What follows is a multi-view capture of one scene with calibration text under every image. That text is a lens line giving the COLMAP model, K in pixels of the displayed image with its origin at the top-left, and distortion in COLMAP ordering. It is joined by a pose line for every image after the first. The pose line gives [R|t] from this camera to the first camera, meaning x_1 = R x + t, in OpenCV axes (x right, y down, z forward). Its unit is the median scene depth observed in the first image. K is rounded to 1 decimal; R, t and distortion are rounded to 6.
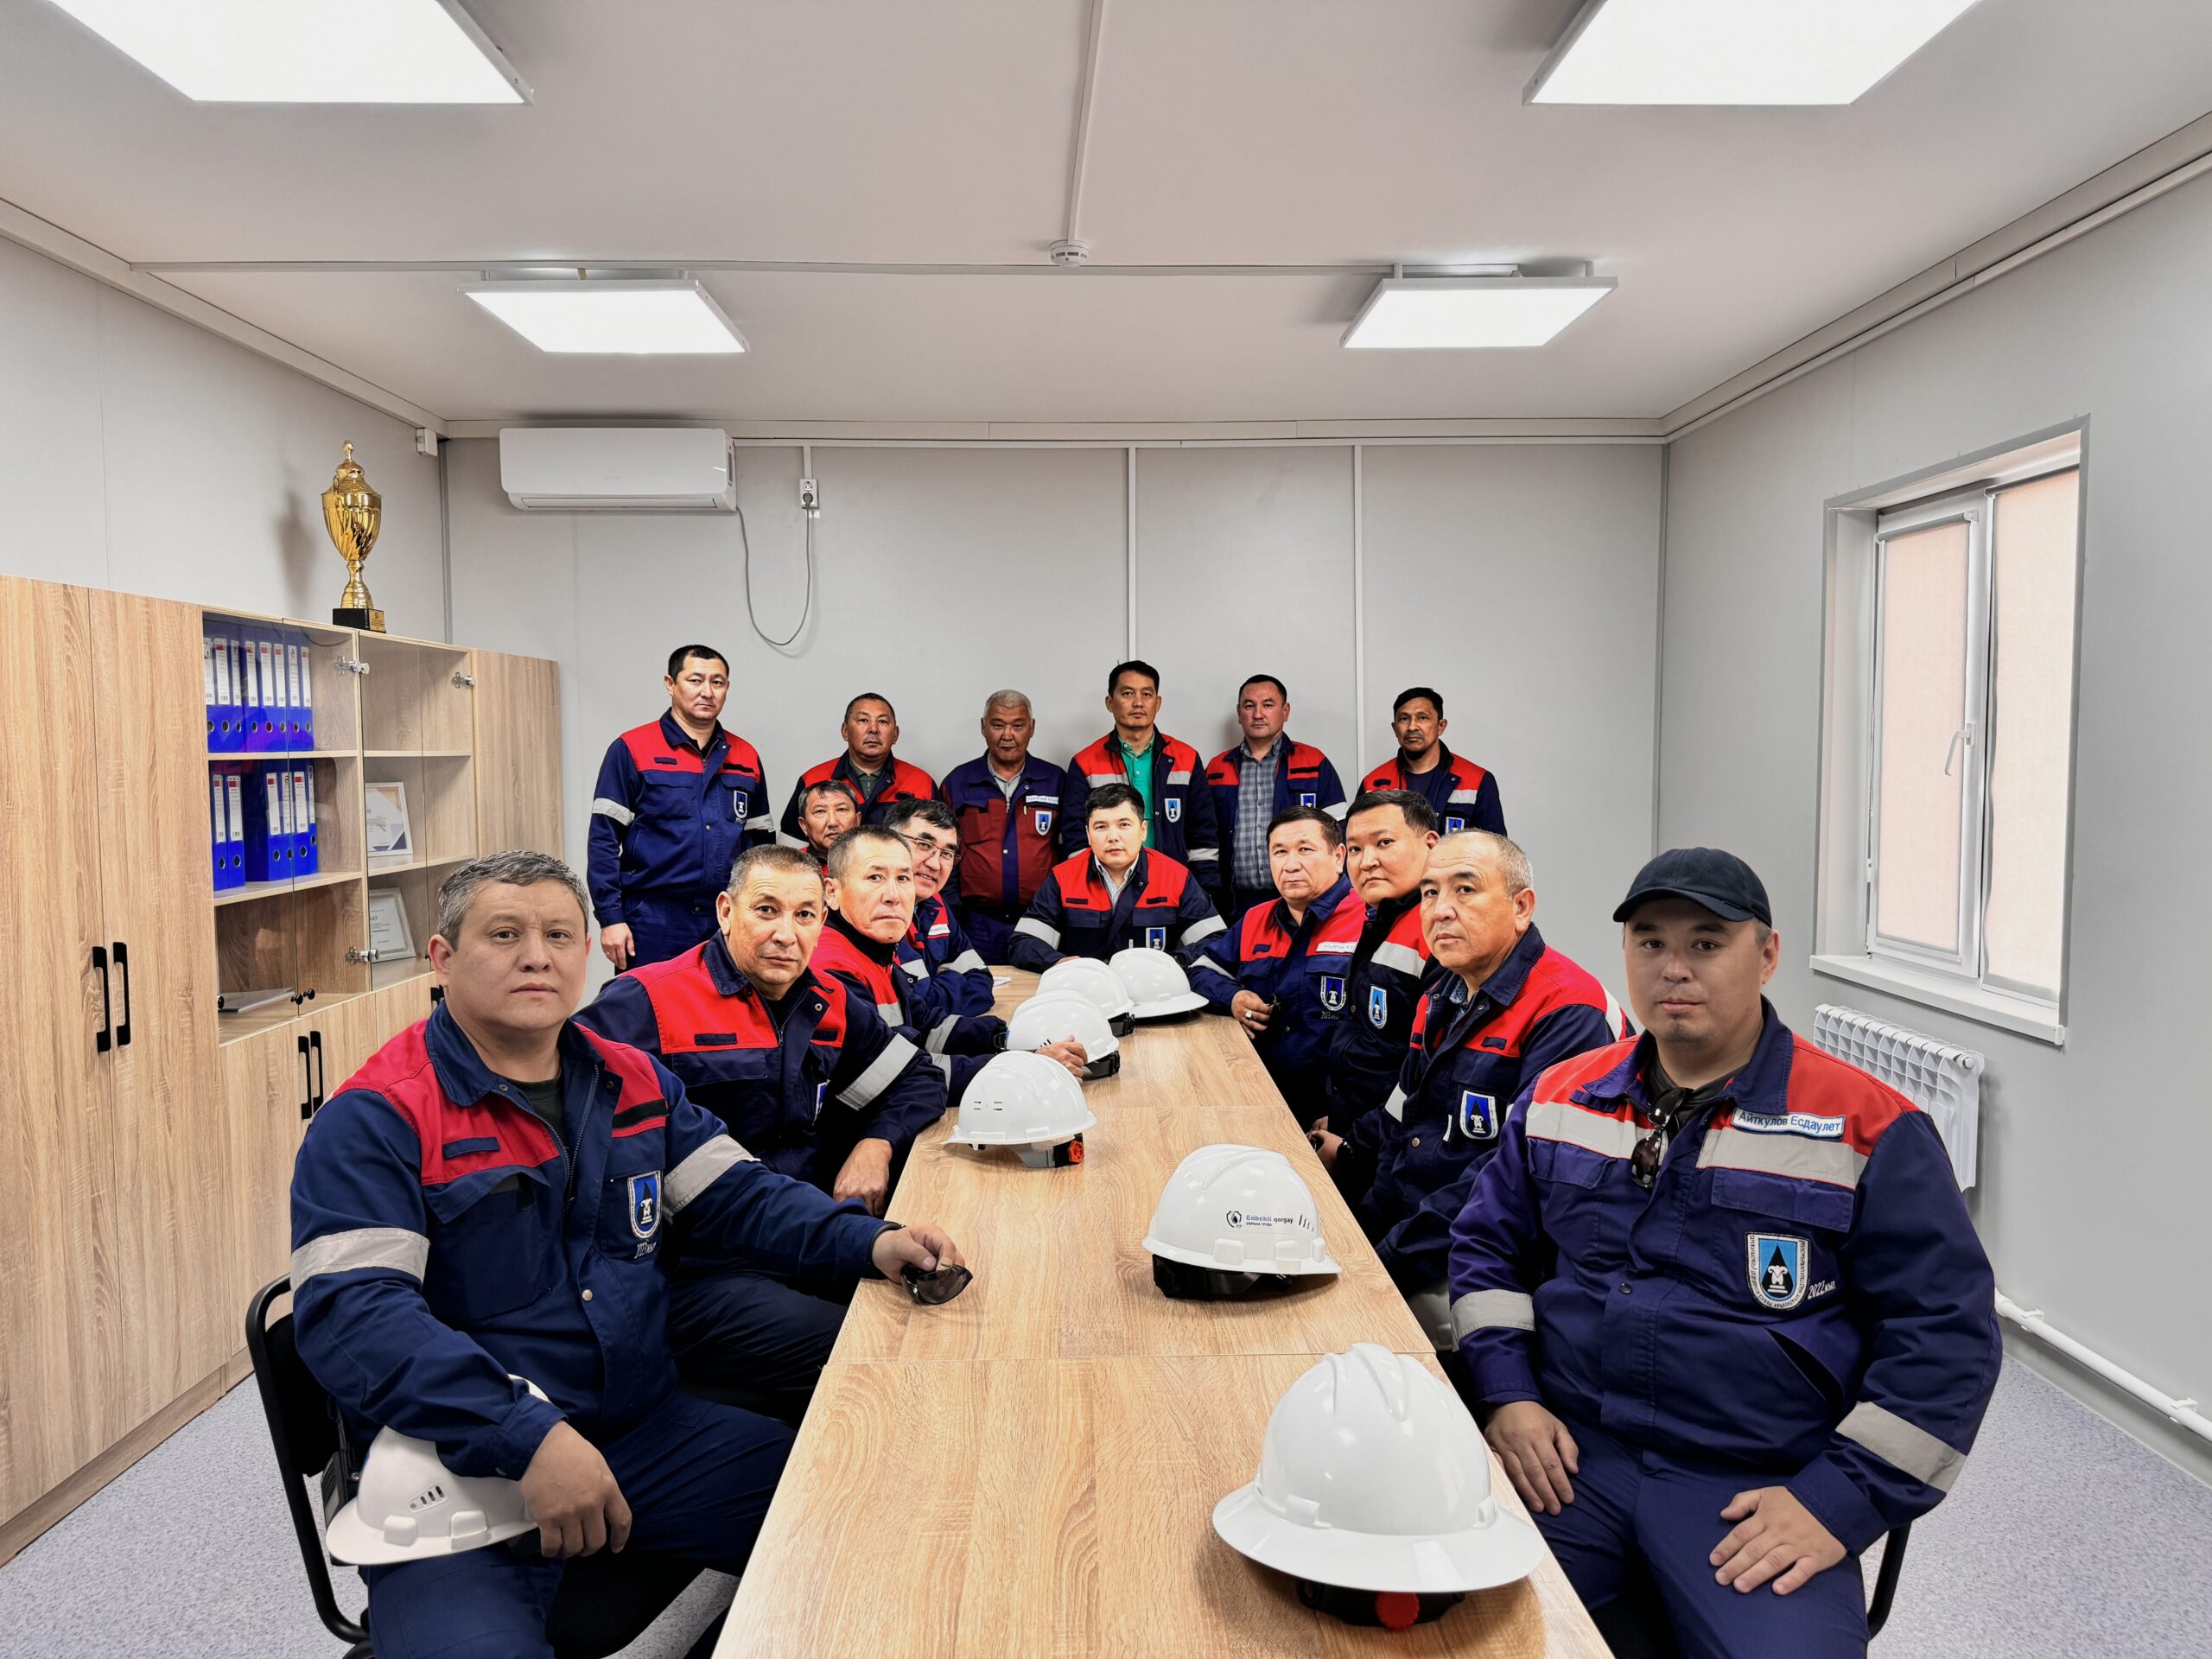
lens RADIAL K [[1581.0, 0, 1125.1], [0, 1581.0, 834.8], [0, 0, 1]] dist [-0.005479, -0.007199]
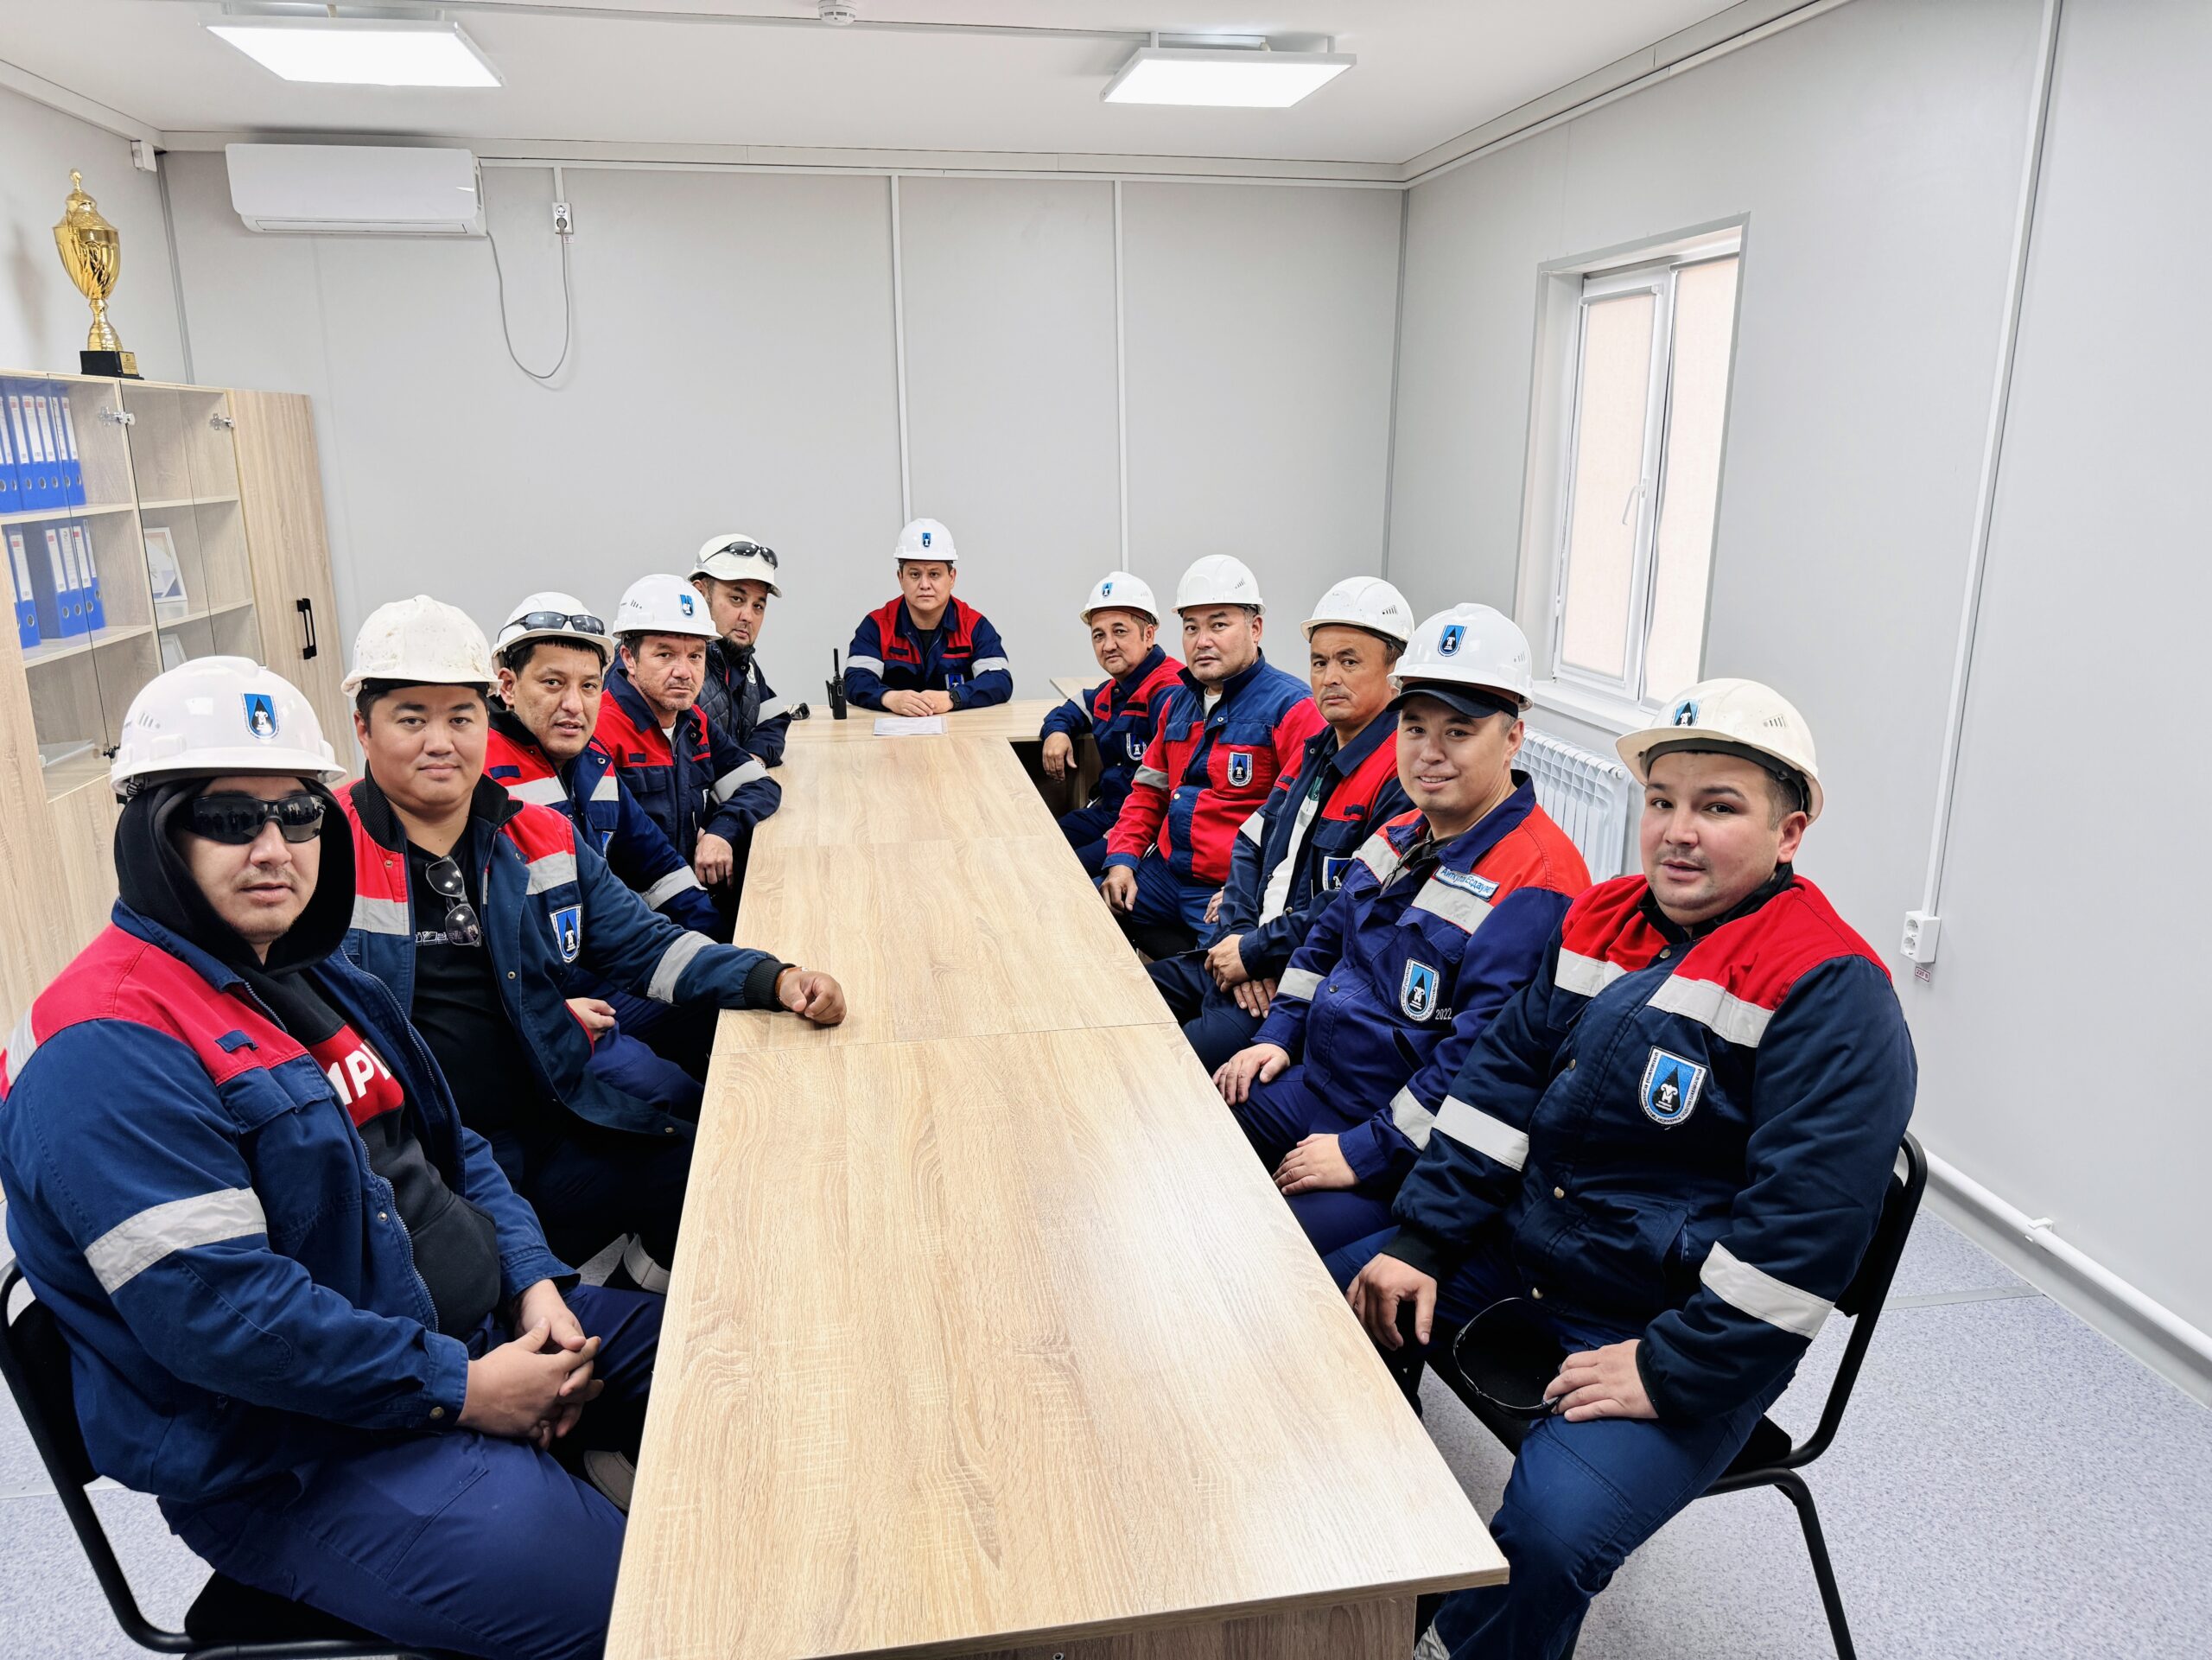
lens RADIAL K [[1581.1, 0, 1125.1], [0, 1581.1, 835.3], [0, 0, 1]] dist [-0.005479, -0.007199]
pose [[0.988537, -0.031206, 0.147716, -0.017239], [0.002894, 0.982142, 0.188118, -0.033636], [-0.150948, -0.185535, 0.970975, -0.110735]]
